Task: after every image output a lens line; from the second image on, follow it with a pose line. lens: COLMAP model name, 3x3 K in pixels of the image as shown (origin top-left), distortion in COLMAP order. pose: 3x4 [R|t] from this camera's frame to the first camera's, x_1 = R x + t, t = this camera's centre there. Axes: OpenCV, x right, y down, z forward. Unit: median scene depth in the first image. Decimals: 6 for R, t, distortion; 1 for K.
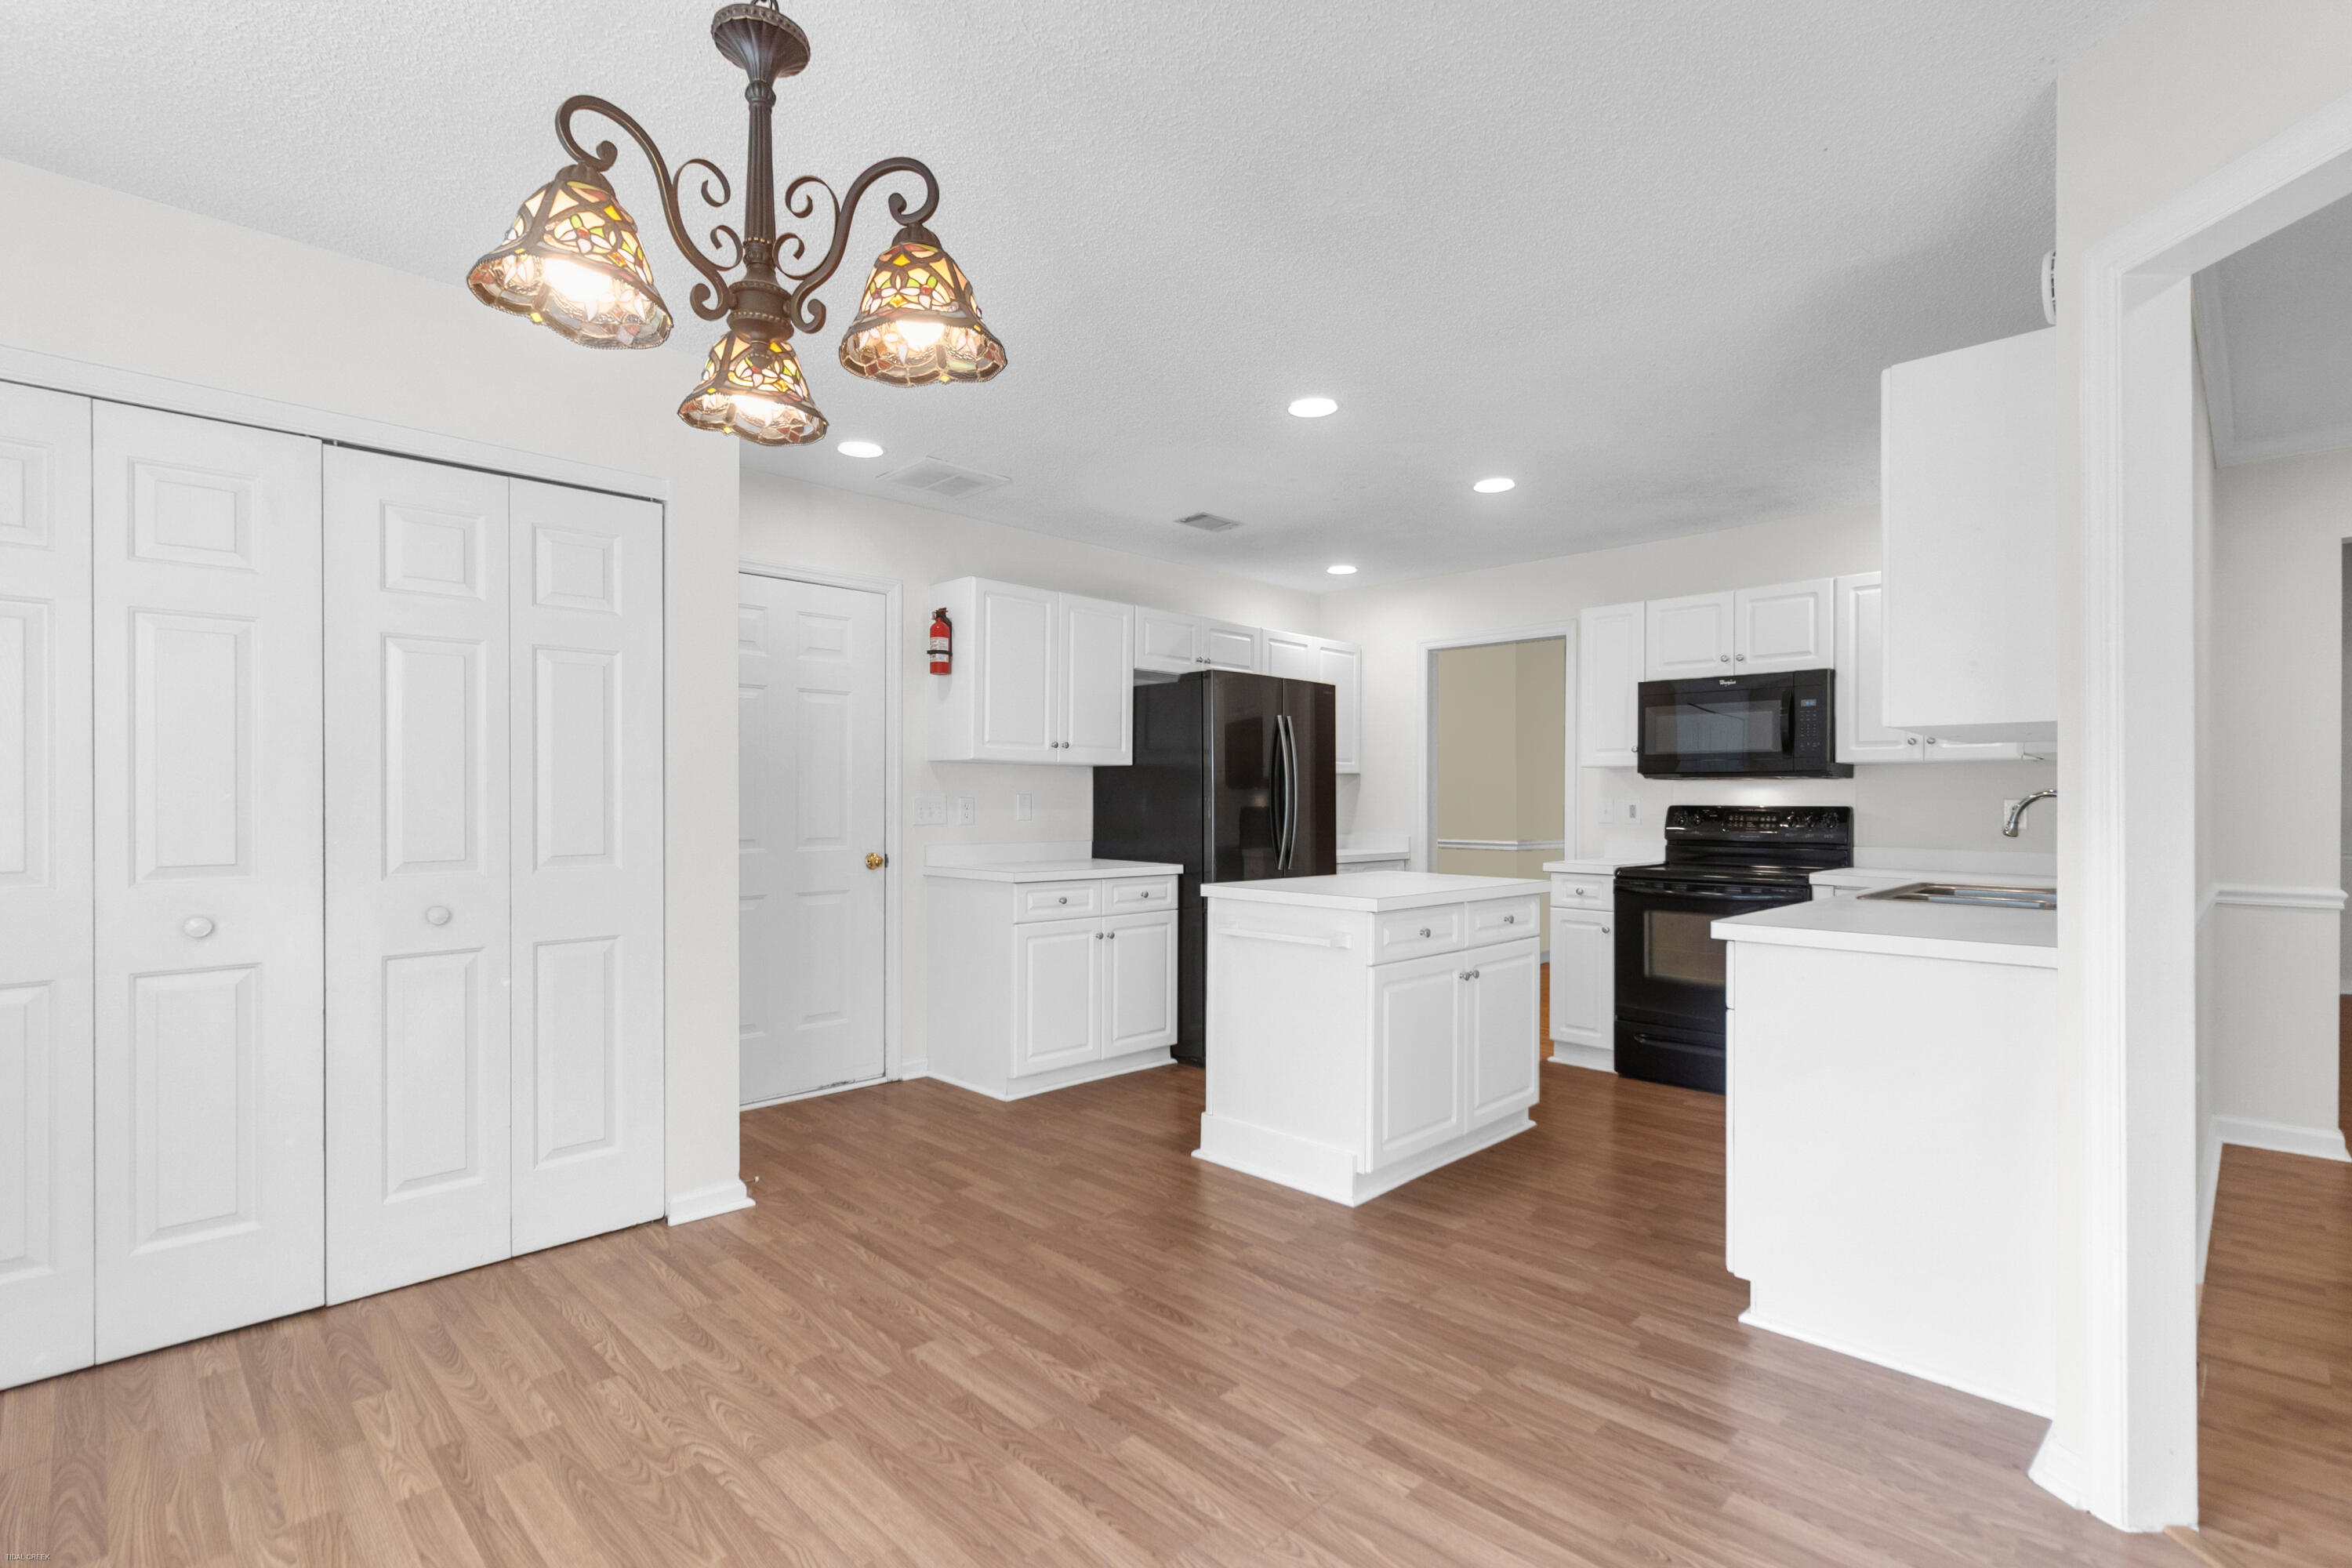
lens RADIAL K [[1102.6, 0, 1169.7], [0, 1102.6, 802.7], [0, 0, 1]] dist [-0.002146, 0.001341]
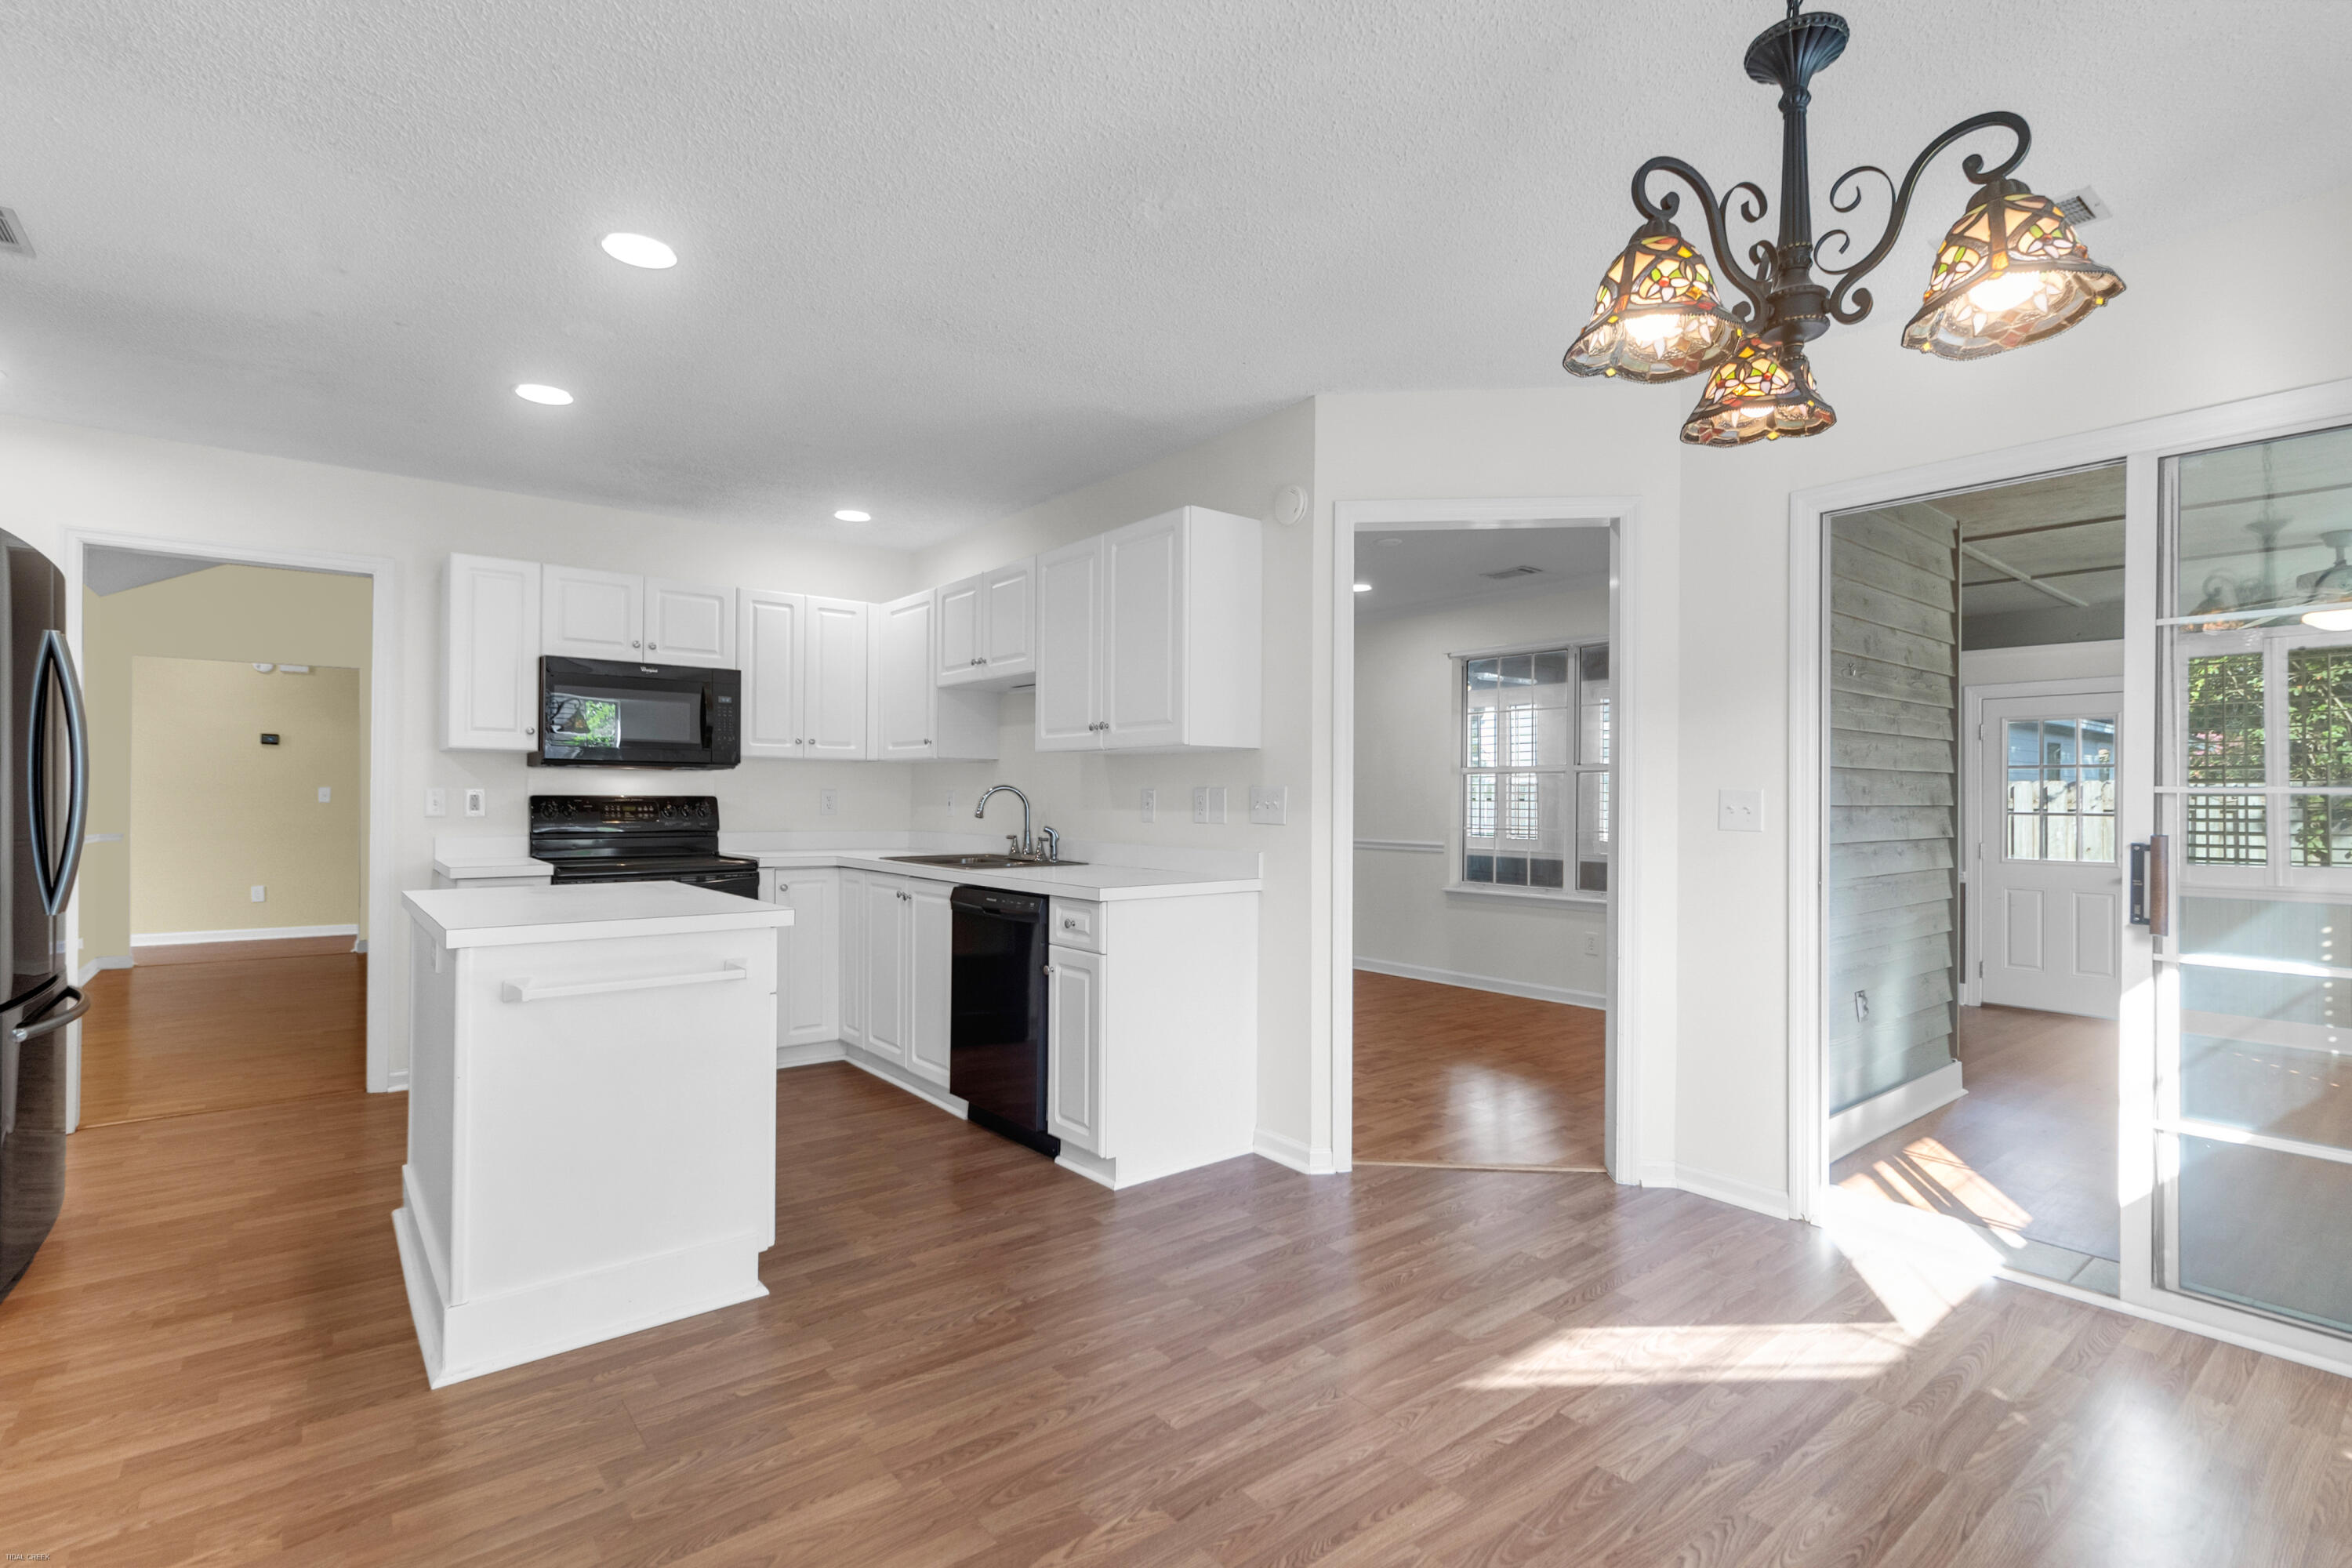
lens RADIAL K [[1102.6, 0, 1186.3], [0, 1102.6, 795.8], [0, 0, 1]] dist [-0.002146, 0.001341]
pose [[0.093992, -0.002488, 0.995570, -0.423732], [-0.002922, 0.999992, 0.002775, -0.001614], [-0.995569, -0.003170, 0.093984, 0.431615]]
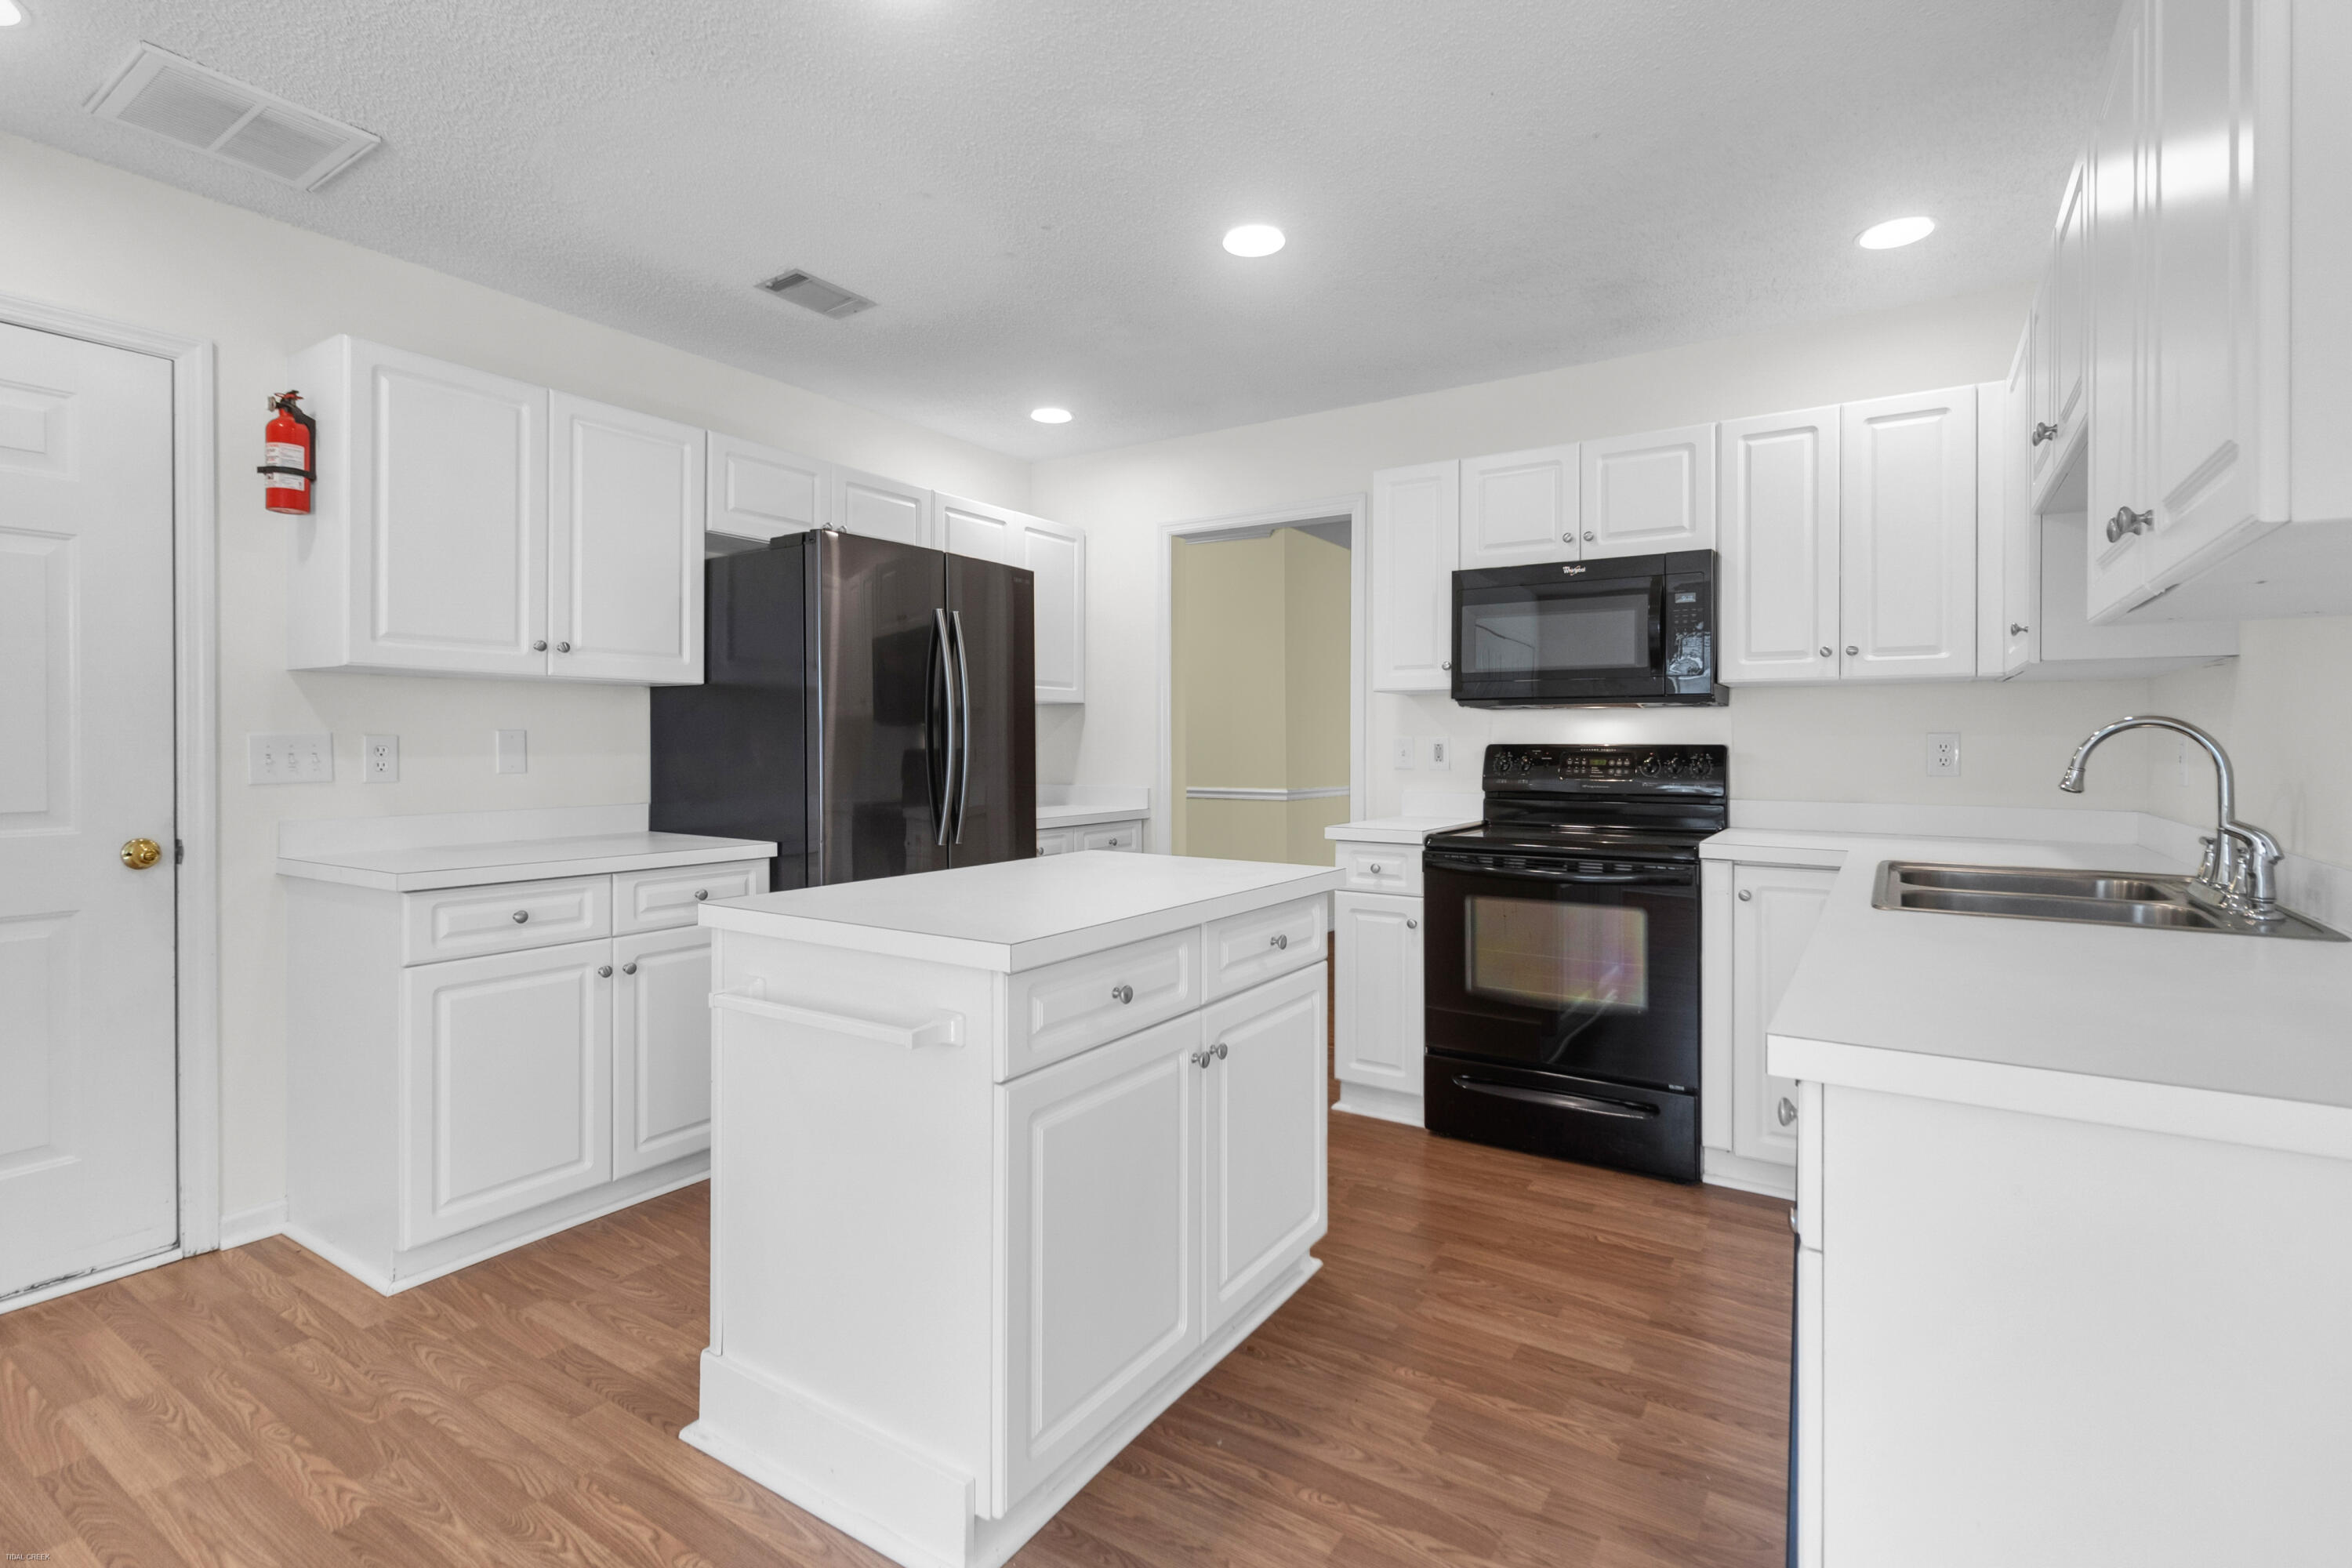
lens RADIAL K [[1102.6, 0, 1185.2], [0, 1102.6, 742.7], [0, 0, 1]] dist [-0.002146, 0.001341]
pose [[0.977059, -0.003379, 0.212944, 0.111846], [0.003830, 0.999991, -0.001709, 0.001761], [-0.212936, 0.002486, 0.977063, 0.362674]]
